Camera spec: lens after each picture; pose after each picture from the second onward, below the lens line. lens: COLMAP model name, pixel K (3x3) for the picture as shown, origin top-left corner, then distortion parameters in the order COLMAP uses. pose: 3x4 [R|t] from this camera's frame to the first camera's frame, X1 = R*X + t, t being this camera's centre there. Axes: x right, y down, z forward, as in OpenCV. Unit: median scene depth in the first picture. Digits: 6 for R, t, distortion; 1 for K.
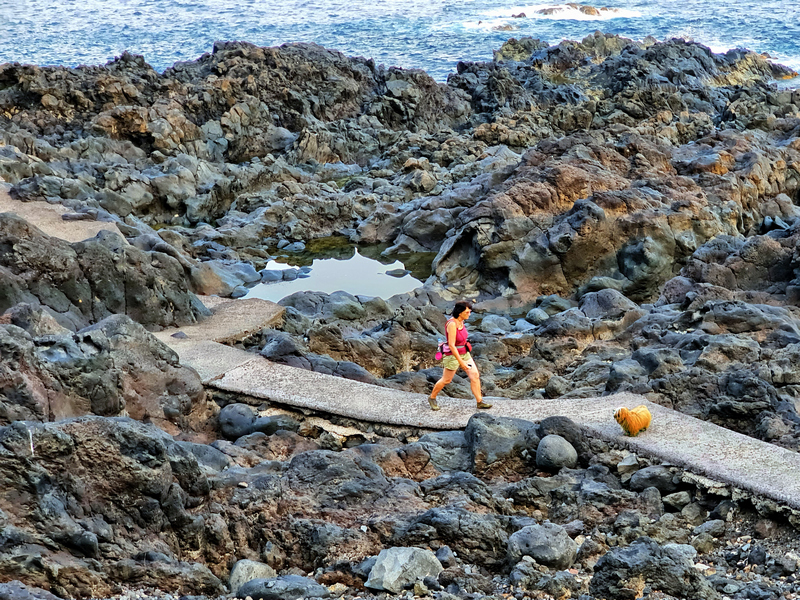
lens RADIAL K [[1210.4, 0, 400.0], [0, 1210.4, 300.0], [0, 0, 1]] dist [-0.003844, -0.003170]
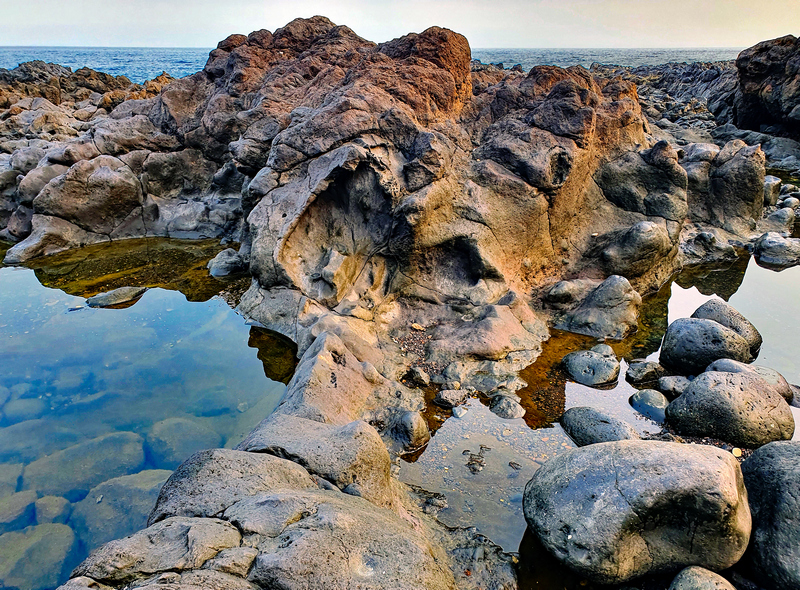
lens RADIAL K [[627.5, 0, 400.0], [0, 627.5, 295.0], [0, 0, 1]] dist [0.014619, 0.007097]
pose [[0.708125, -0.233347, 0.666414, -0.085724], [0.163981, 0.972357, 0.166229, -0.047891], [-0.686782, -0.008432, 0.726815, 0.832669]]
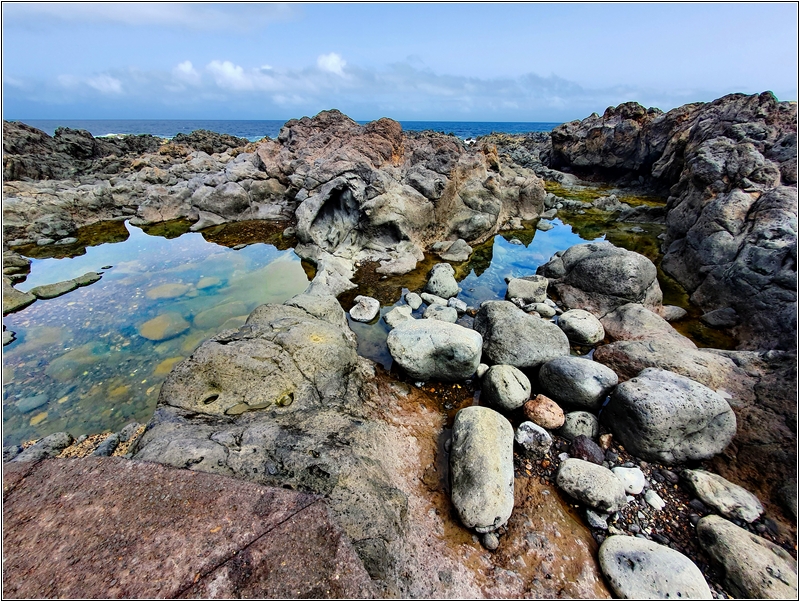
lens RADIAL K [[313.3, 0, 400.0], [0, 313.3, 301.0], [0, 0, 1]] dist [0.001985, 0.000004]
pose [[0.701479, -0.329117, 0.632147, -0.088859], [0.161887, 0.937383, 0.308391, -0.043374], [-0.694061, -0.113993, 0.710834, 0.792519]]
